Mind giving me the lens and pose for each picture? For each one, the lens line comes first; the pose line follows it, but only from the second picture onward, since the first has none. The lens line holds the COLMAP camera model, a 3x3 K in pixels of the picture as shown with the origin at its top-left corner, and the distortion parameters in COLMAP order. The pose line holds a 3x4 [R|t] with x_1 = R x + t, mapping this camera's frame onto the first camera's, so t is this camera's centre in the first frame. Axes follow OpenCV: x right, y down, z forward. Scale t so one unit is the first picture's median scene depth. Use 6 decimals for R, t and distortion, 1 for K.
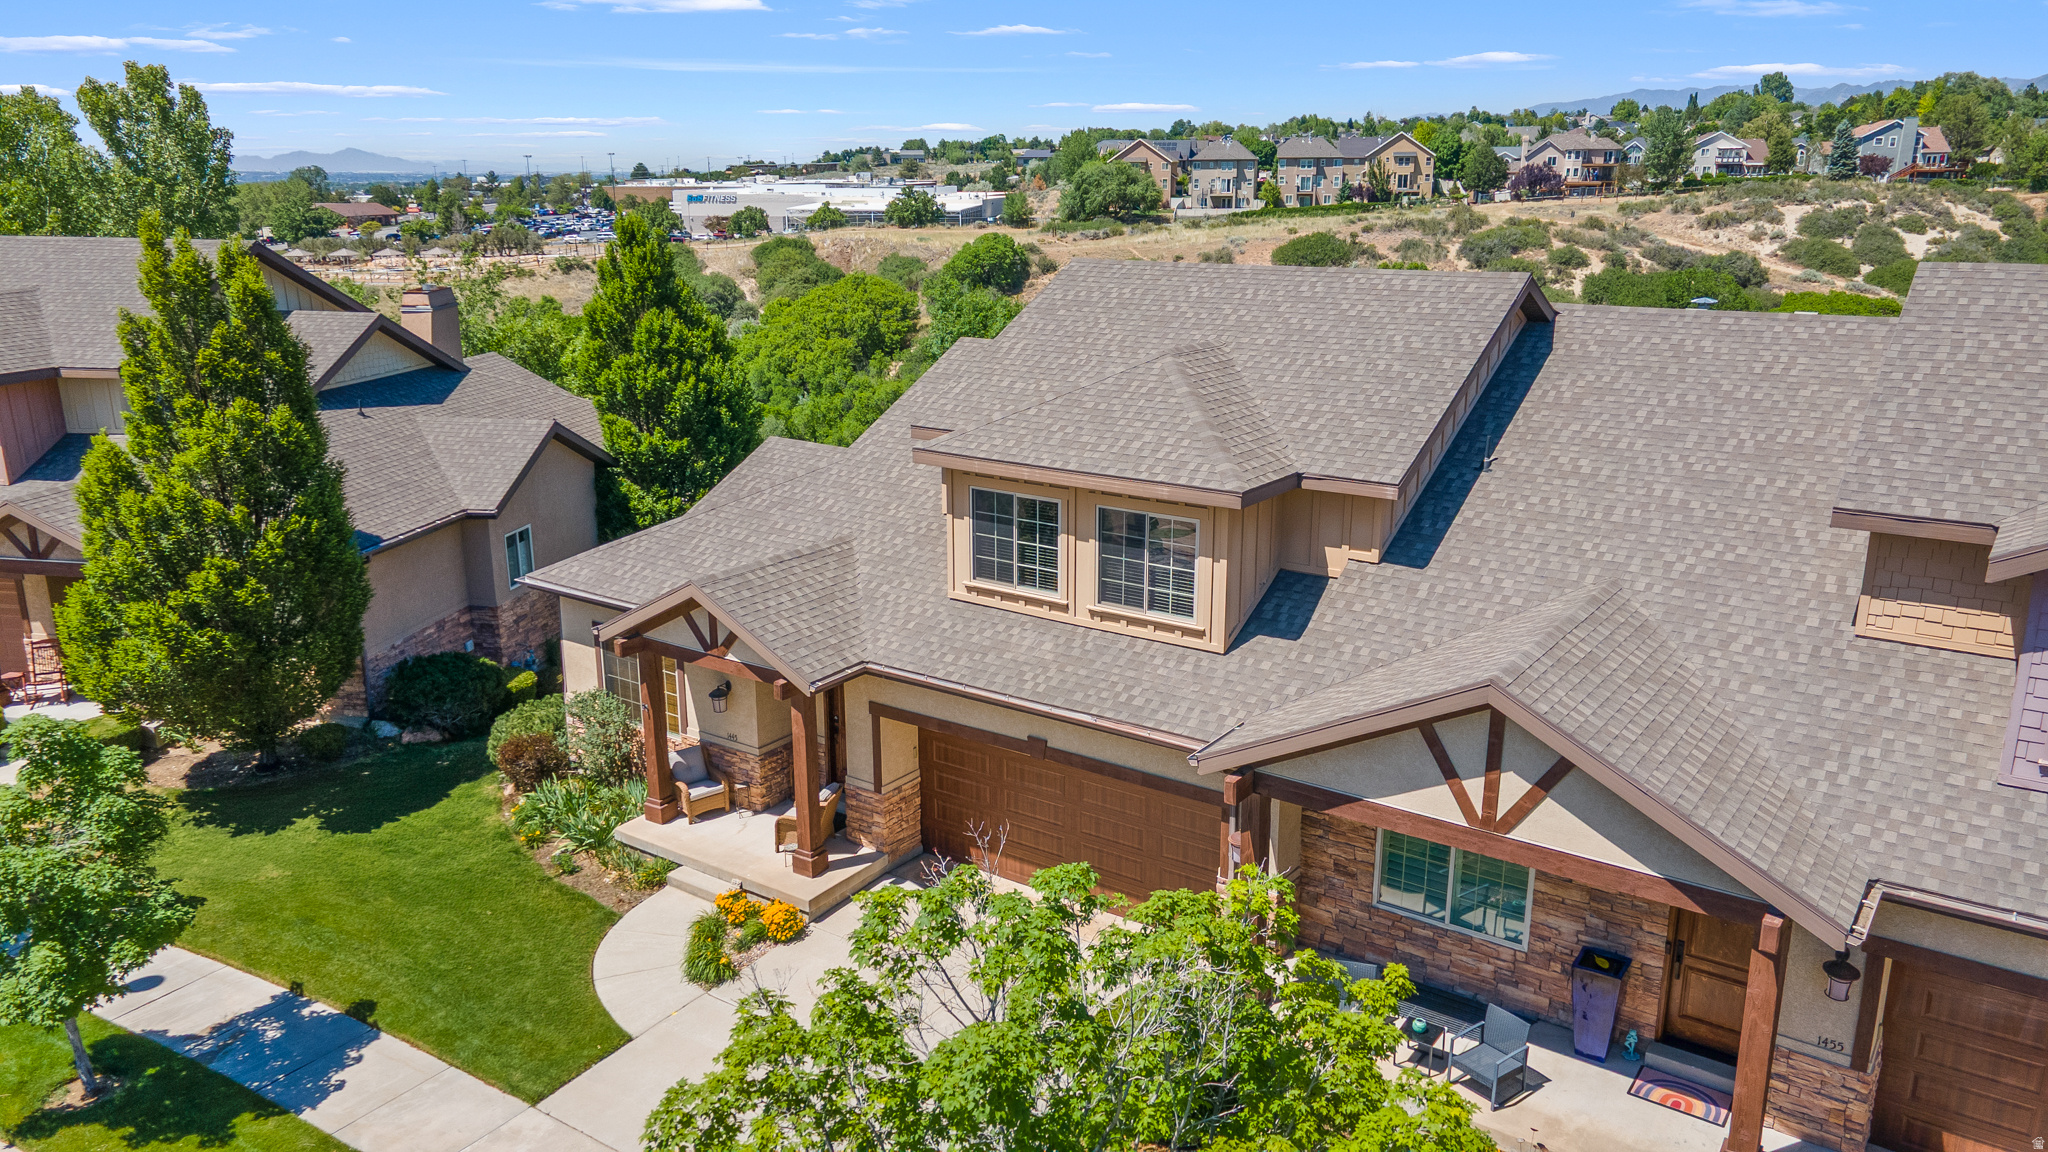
lens RADIAL K [[1518.8, 0, 1019.8], [0, 1518.8, 577.2], [0, 0, 1]] dist [0.001453, 0.002780]
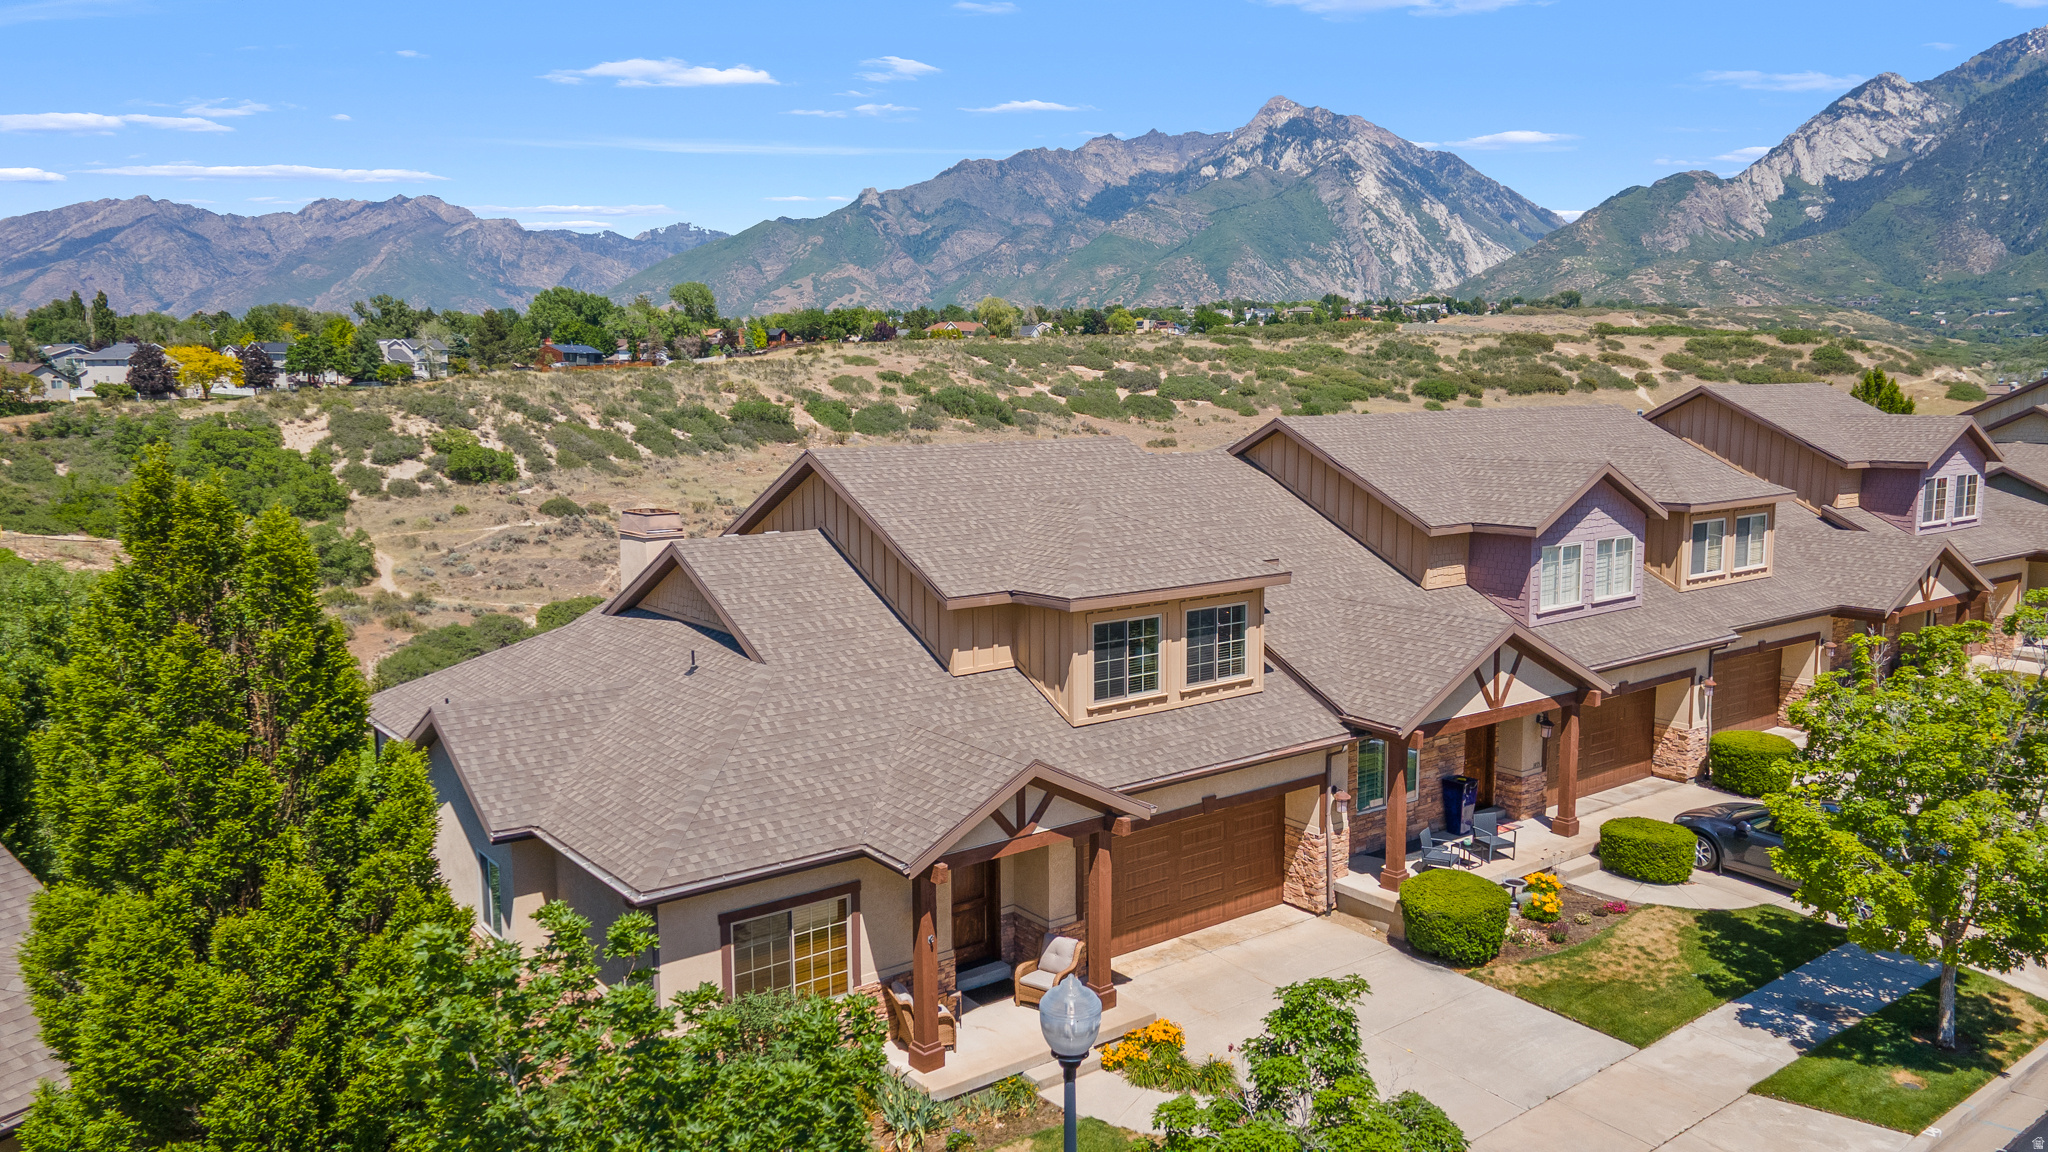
lens RADIAL K [[1518.8, 0, 1018.0], [0, 1518.8, 576.1], [0, 0, 1]] dist [0.001453, 0.002780]
pose [[0.276405, -0.122283, 0.953230, -1.216678], [0.258981, 0.964656, 0.048653, -0.174498], [-0.925489, 0.233421, 0.298305, 0.721266]]
